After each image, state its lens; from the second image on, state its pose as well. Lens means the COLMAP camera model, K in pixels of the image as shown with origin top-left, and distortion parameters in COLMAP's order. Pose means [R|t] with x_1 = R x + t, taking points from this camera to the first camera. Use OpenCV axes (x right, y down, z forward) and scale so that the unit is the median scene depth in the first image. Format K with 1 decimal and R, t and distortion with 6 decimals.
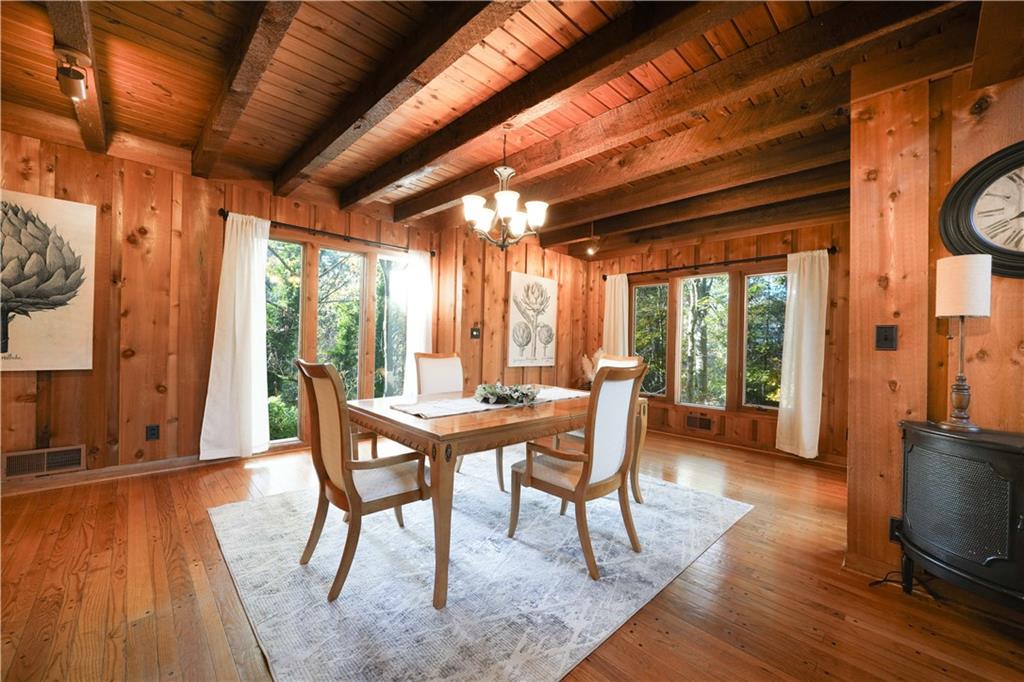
lens RADIAL K [[406.2, 0, 514.0], [0, 406.2, 339.3], [0, 0, 1]] dist [0.000843, -0.000034]
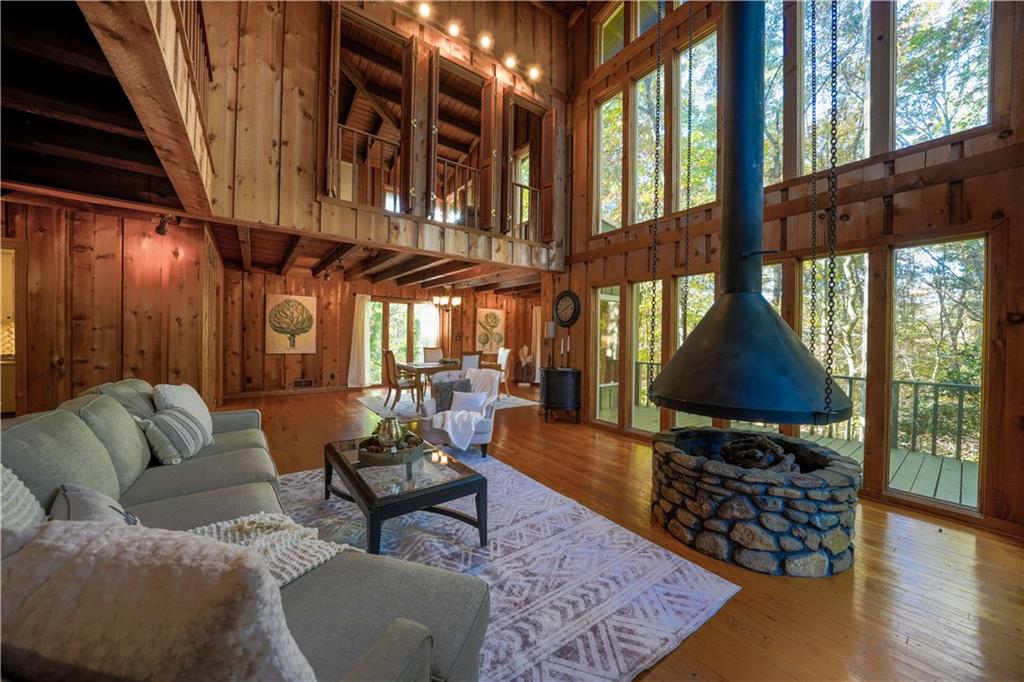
lens RADIAL K [[355.1, 0, 511.7], [0, 355.1, 339.6], [0, 0, 1]] dist [-0.003599, 0.000173]
pose [[0.991391, -0.010981, -0.130471, 0.581686], [0.011414, 0.999932, 0.002572, -0.010531], [0.130434, -0.004040, 0.991449, -1.132271]]
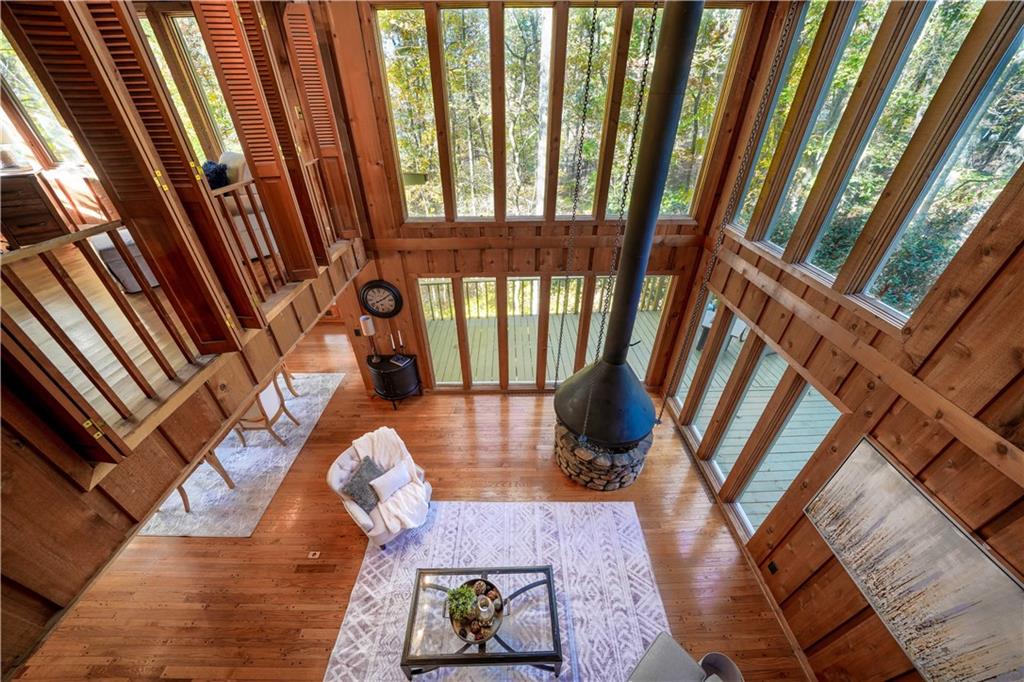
lens RADIAL K [[355.1, 0, 509.8], [0, 355.1, 346.2], [0, 0, 1]] dist [-0.003599, 0.000173]
pose [[0.691413, -0.438537, 0.574137, 0.089071], [0.028729, 0.810758, 0.584675, -0.793368], [-0.721889, -0.387757, 0.573168, -0.753158]]
